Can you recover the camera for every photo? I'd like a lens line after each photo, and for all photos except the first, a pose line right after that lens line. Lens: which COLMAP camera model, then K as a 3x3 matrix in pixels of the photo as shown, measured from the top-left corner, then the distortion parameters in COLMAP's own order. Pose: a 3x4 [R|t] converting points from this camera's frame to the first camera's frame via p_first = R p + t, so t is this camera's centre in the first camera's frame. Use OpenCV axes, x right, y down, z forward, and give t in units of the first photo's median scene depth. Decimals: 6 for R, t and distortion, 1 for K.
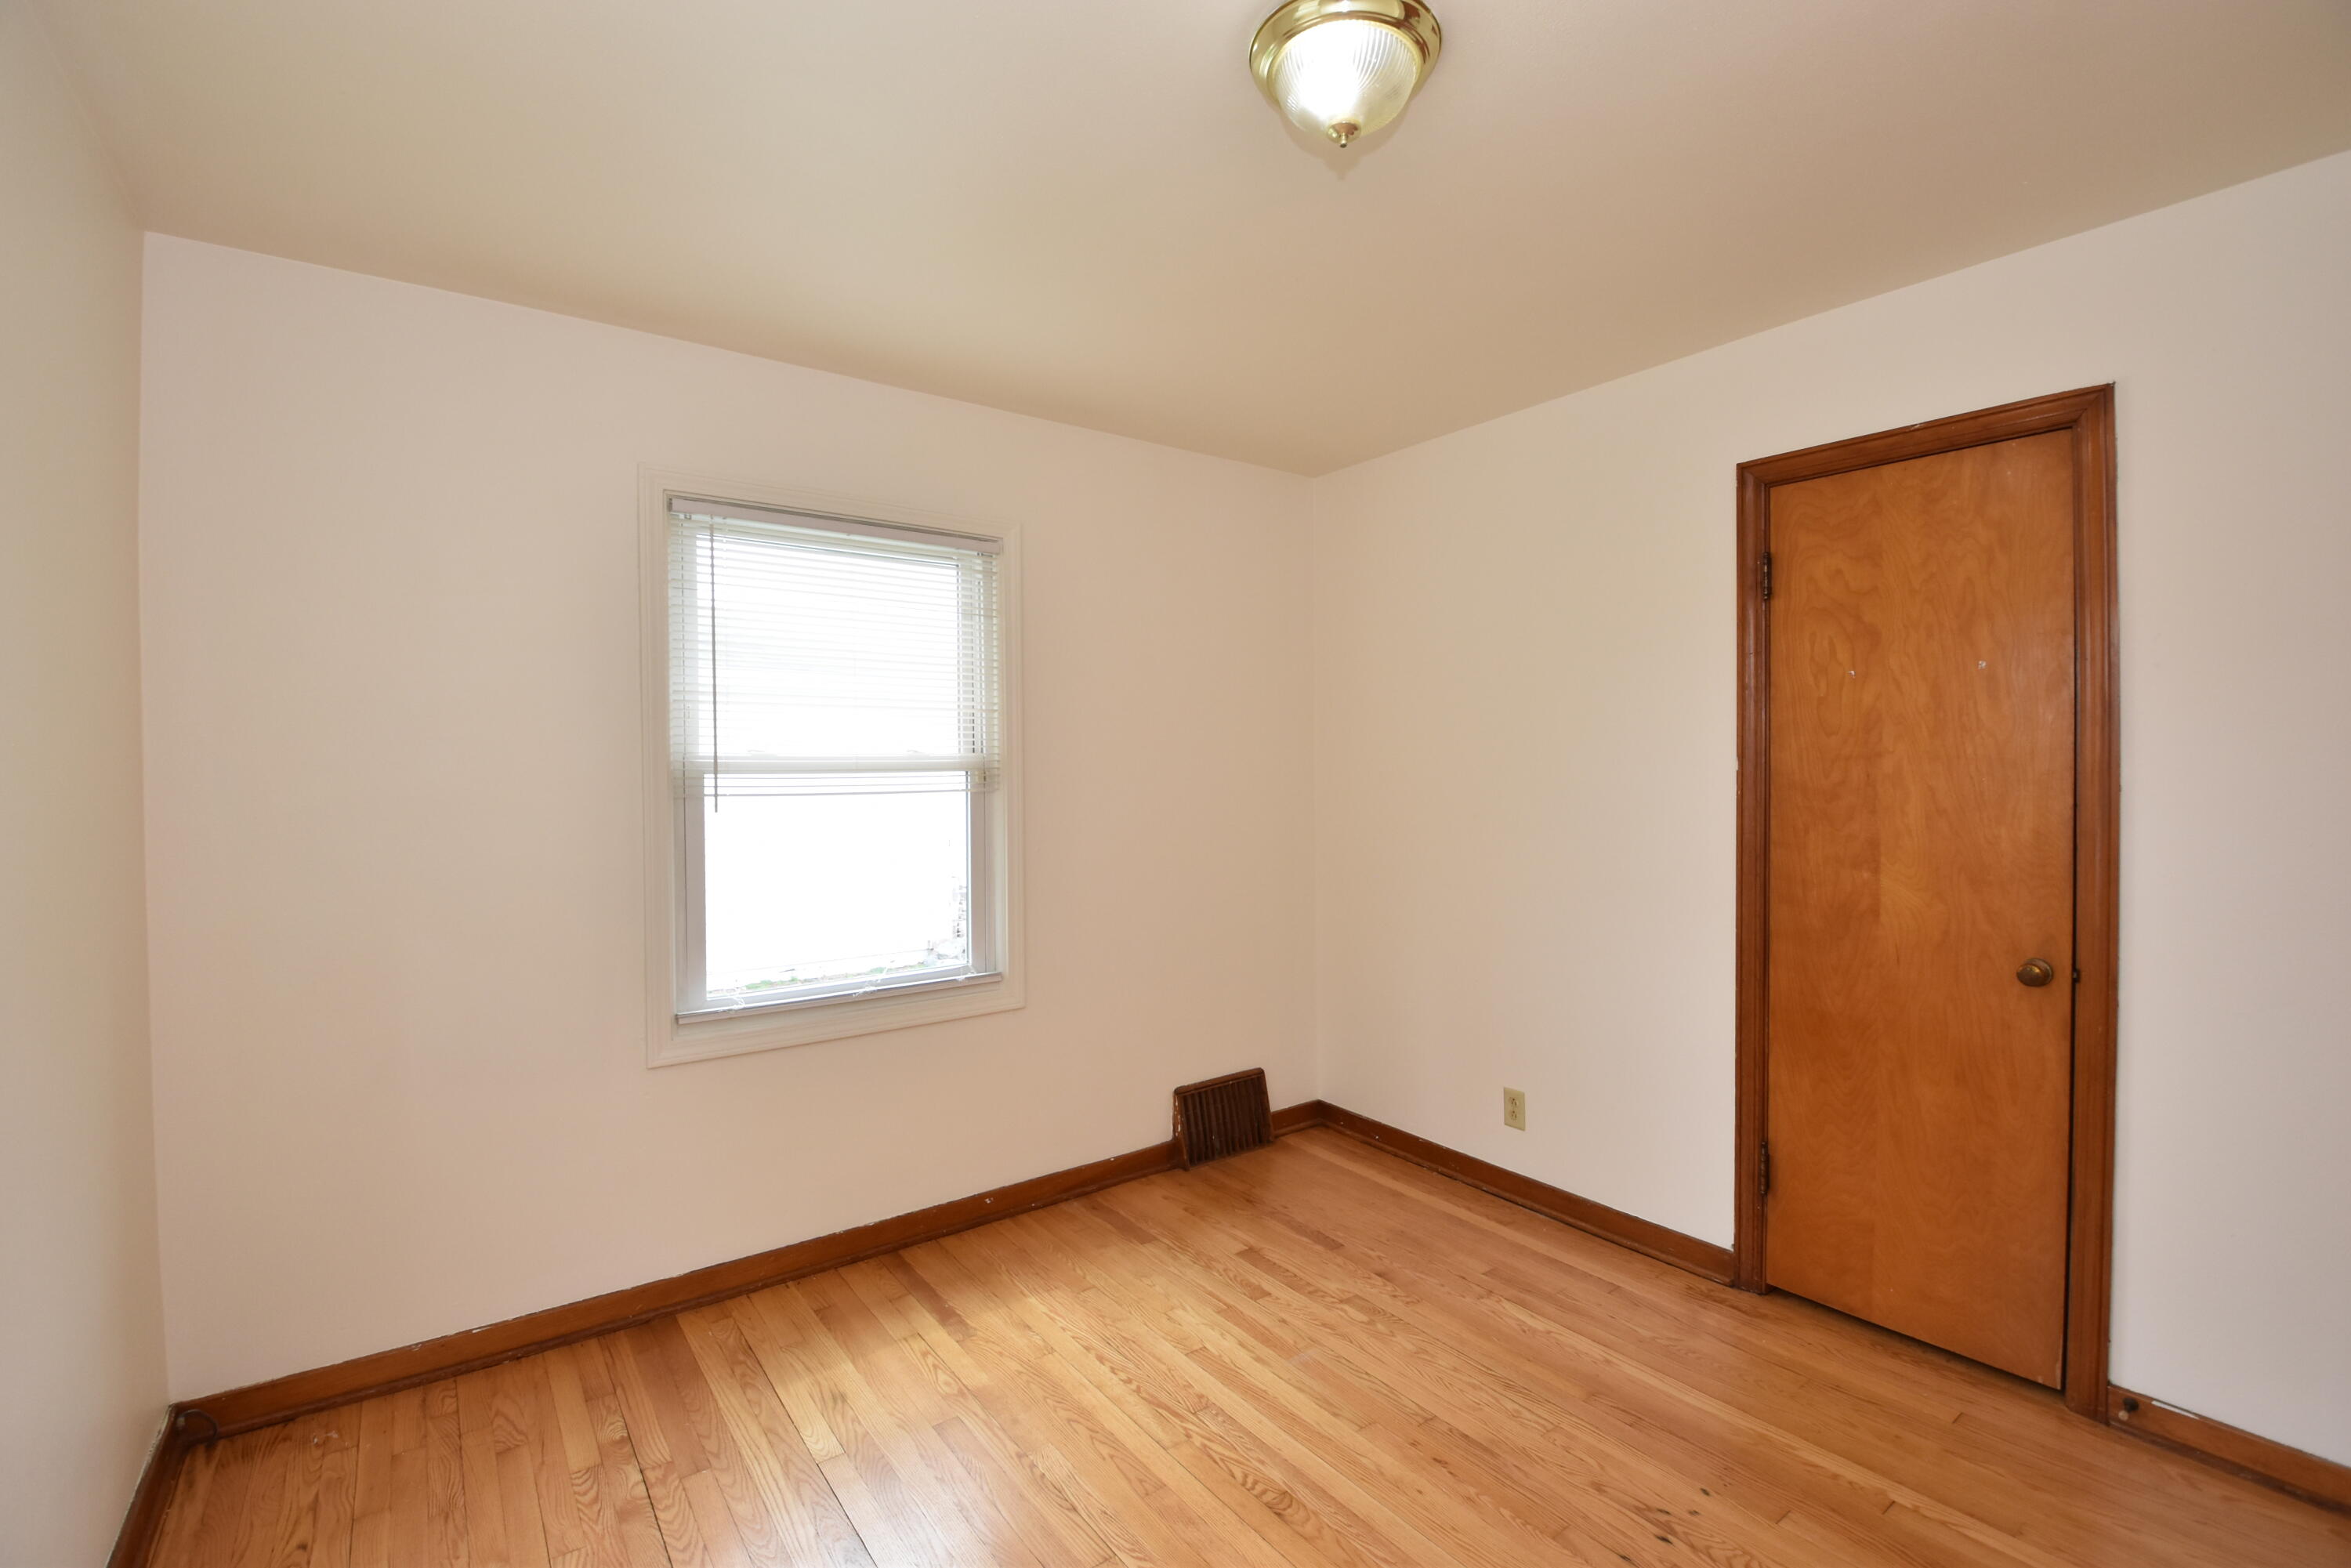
lens RADIAL K [[1041.5, 0, 1175.5], [0, 1041.5, 784.0], [0, 0, 1]] dist [0.029318, -0.033956]
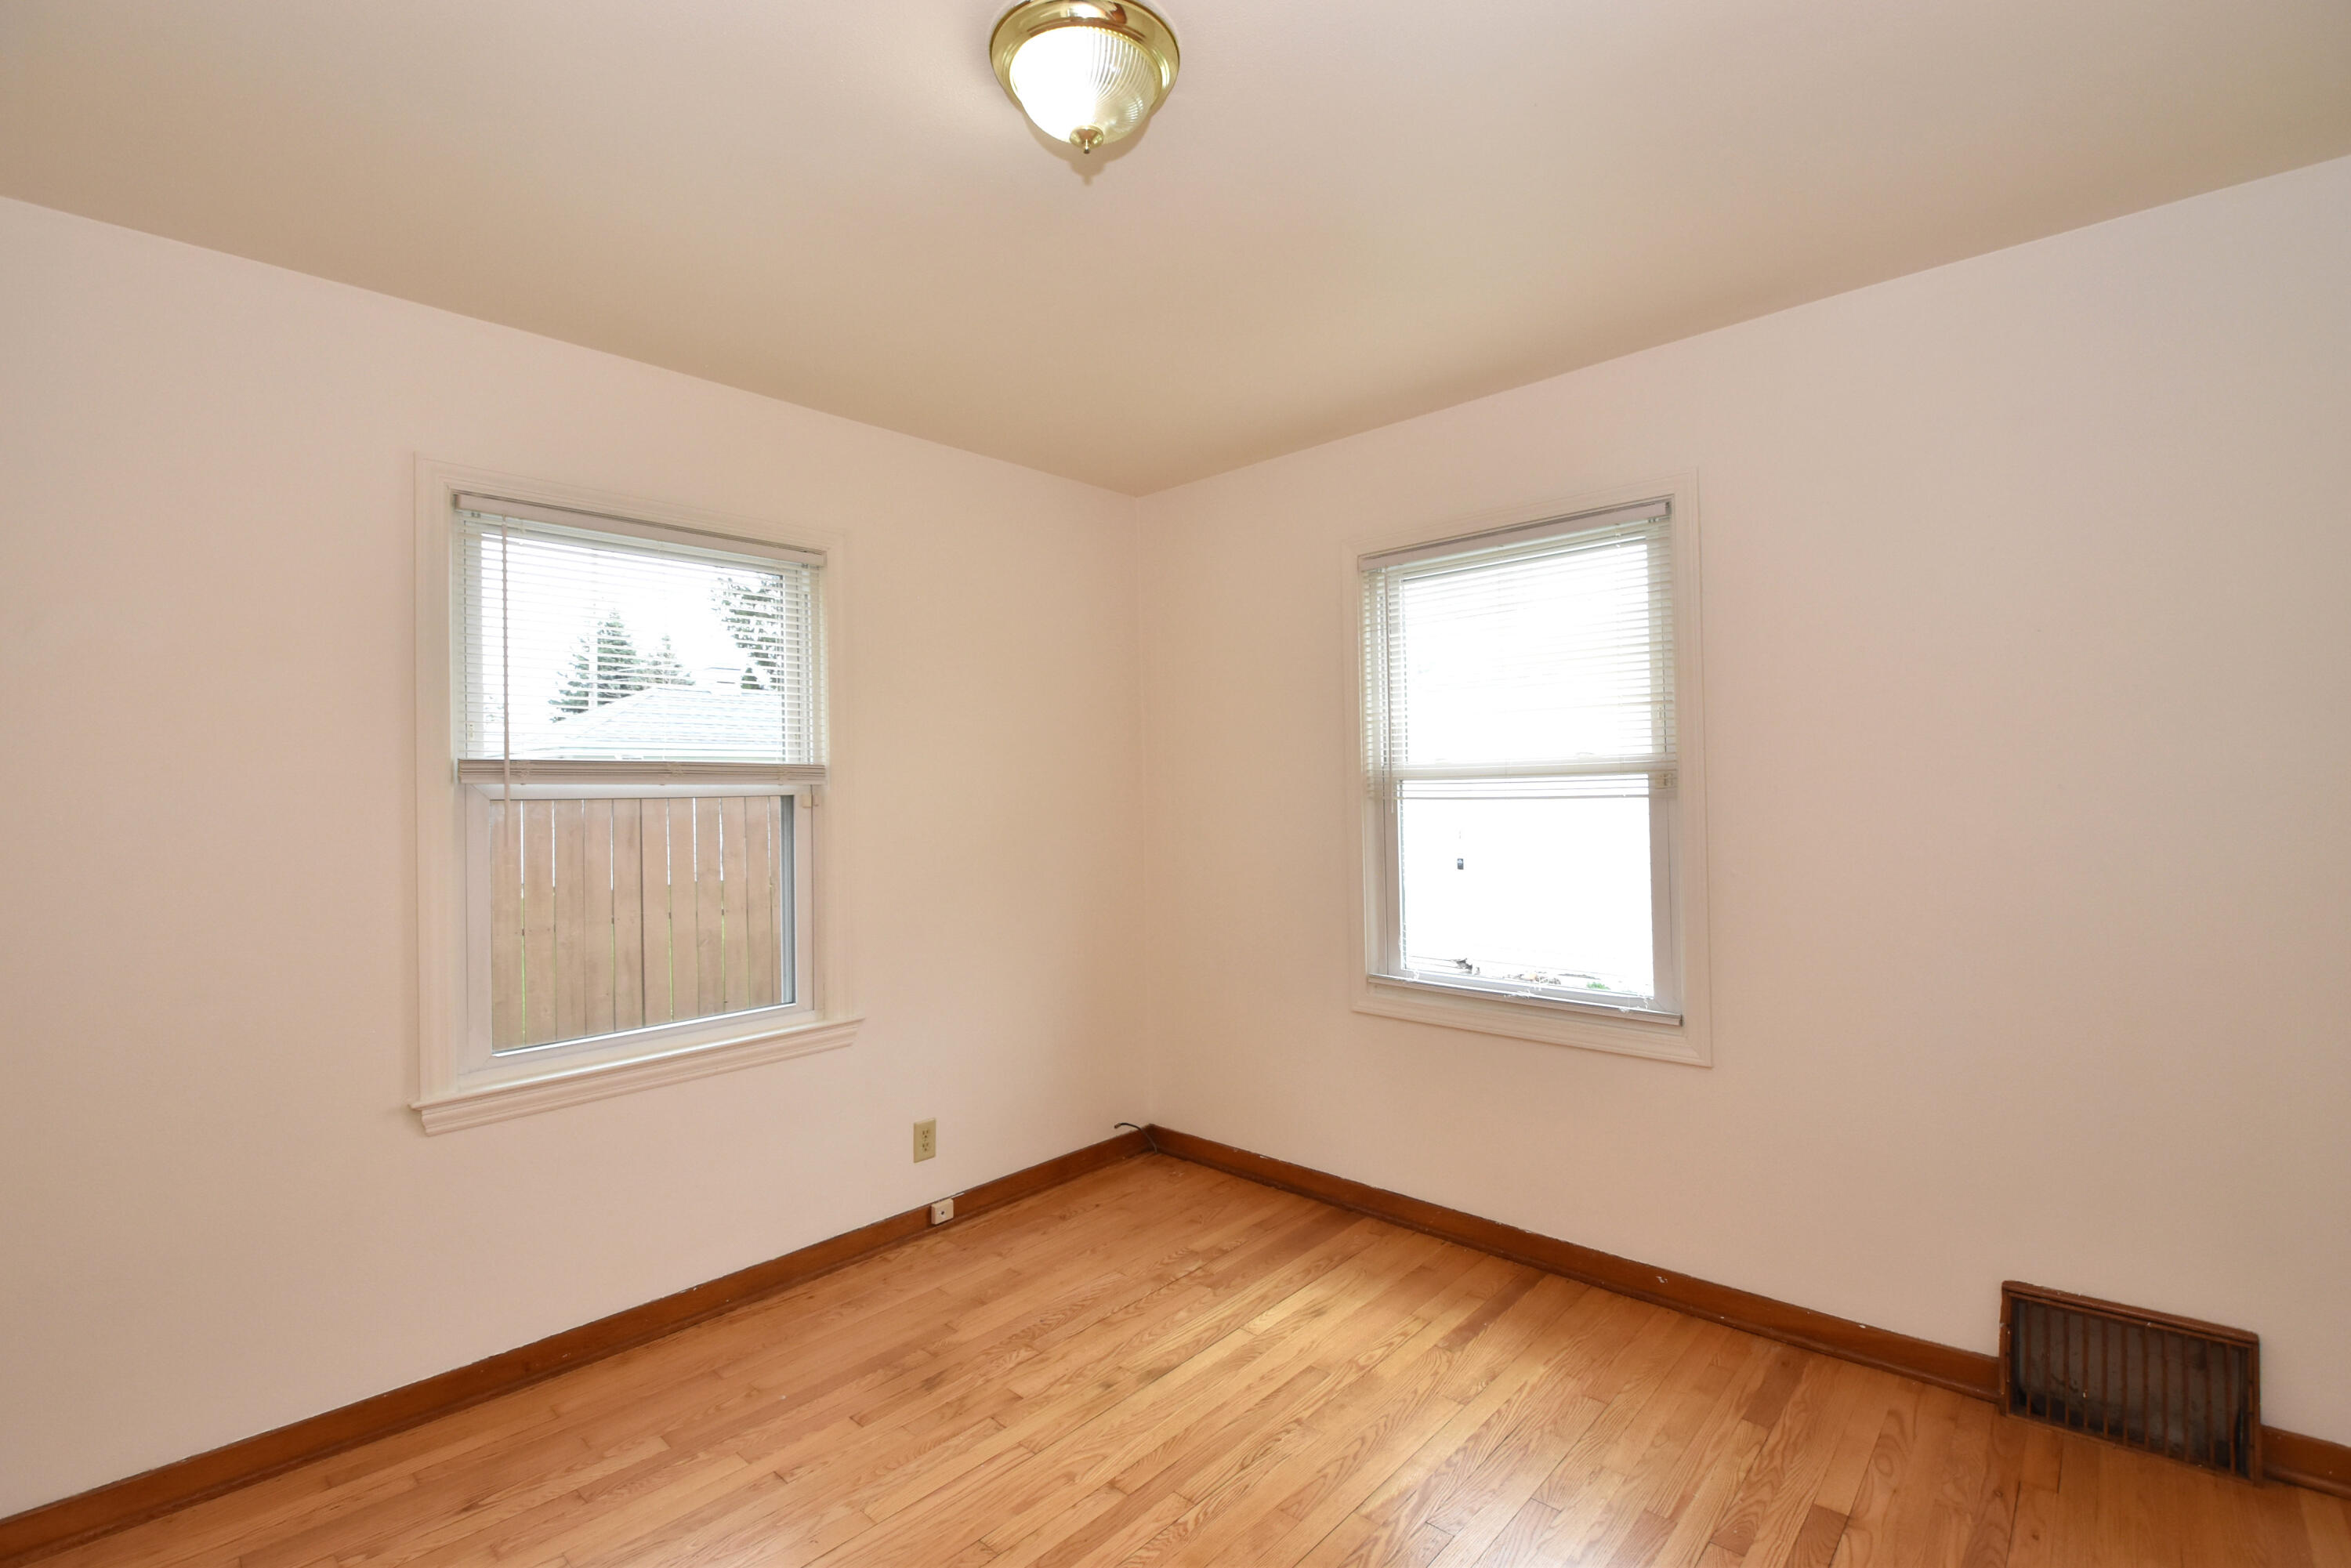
lens RADIAL K [[1041.5, 0, 1175.5], [0, 1041.5, 784.0], [0, 0, 1]] dist [0.029318, -0.033956]
pose [[0.194096, -0.004688, -0.980971, 0.661968], [-0.001262, 0.999987, -0.005029, 0.000959], [0.980982, 0.002214, 0.194087, 0.509703]]
